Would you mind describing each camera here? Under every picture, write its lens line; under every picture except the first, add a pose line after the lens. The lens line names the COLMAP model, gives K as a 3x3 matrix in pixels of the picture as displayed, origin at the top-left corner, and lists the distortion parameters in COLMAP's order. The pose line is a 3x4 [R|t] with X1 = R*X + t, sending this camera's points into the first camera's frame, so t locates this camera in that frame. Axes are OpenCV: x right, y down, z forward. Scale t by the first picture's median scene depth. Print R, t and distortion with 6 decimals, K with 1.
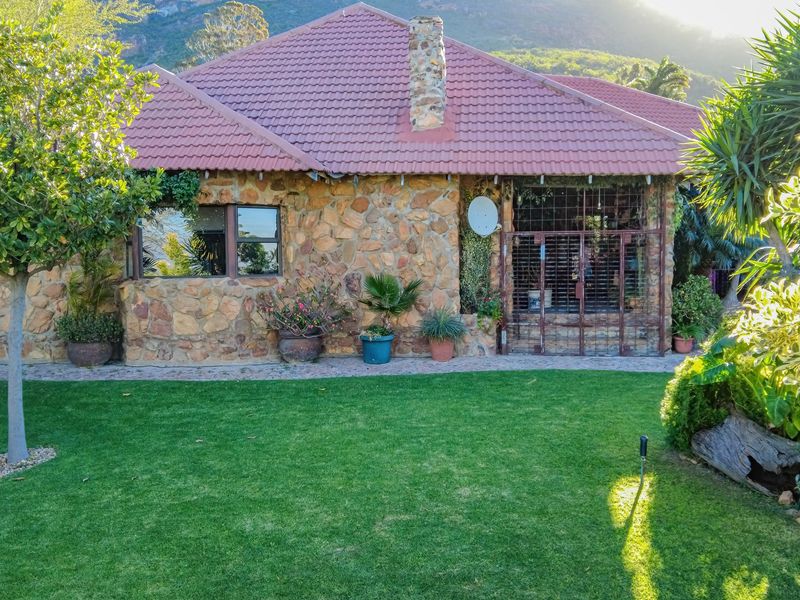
lens RADIAL K [[665.7, 0, 400.0], [0, 665.7, 300.0], [0, 0, 1]] dist [0.041093, 0.000553]
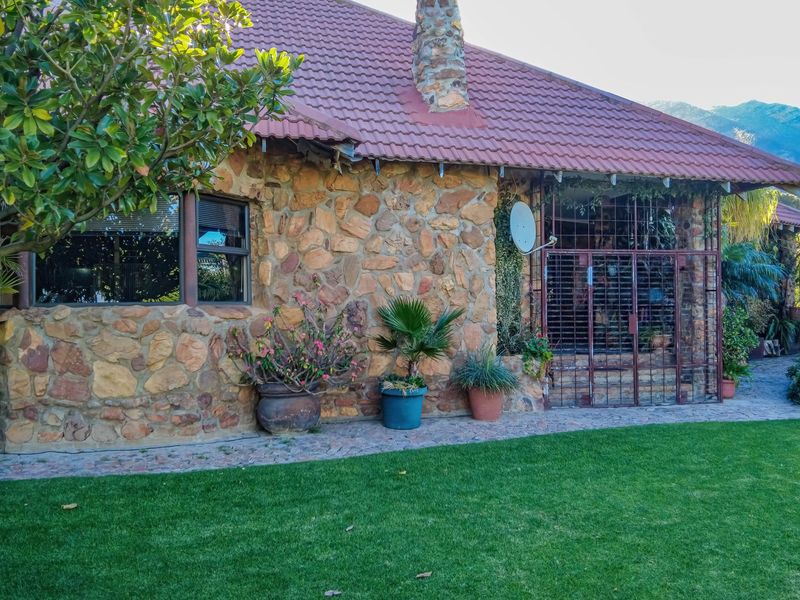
lens RADIAL K [[708.2, 0, 400.0], [0, 708.2, 300.0], [0, 0, 1]] dist [0.077072, -0.229705]
pose [[0.950866, 0.004564, 0.309568, -0.263317], [0.020696, 0.996718, -0.078264, 0.018608], [-0.308909, 0.080826, 0.947651, 0.279574]]
